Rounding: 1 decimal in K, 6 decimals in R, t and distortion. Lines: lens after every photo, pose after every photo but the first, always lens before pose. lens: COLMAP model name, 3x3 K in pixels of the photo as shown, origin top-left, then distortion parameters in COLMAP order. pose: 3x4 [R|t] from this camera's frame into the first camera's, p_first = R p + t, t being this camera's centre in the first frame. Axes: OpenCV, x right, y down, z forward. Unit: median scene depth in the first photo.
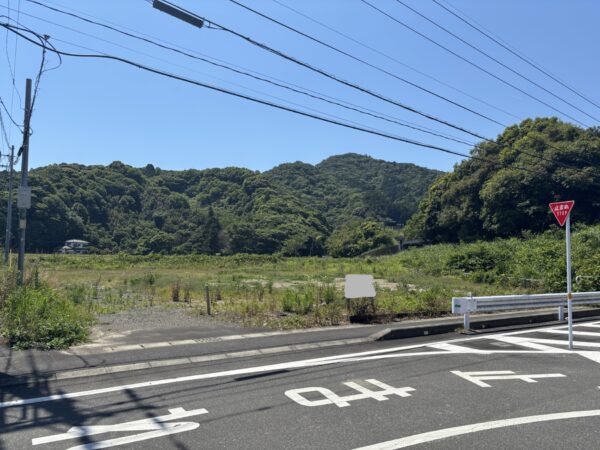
lens RADIAL K [[456.7, 0, 303.1], [0, 456.7, 224.9], [0, 0, 1]] dist [0.065878, -0.066610]
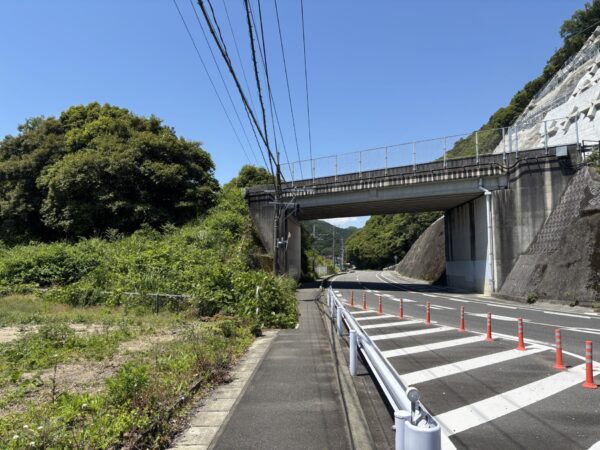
lens RADIAL K [[456.7, 0, 303.1], [0, 456.7, 224.9], [0, 0, 1]] dist [0.065878, -0.066610]
pose [[0.578093, 0.044972, 0.814731, 0.014817], [-0.040695, 0.998827, -0.026258, 0.009832], [-0.814955, -0.017976, 0.579245, 0.223675]]
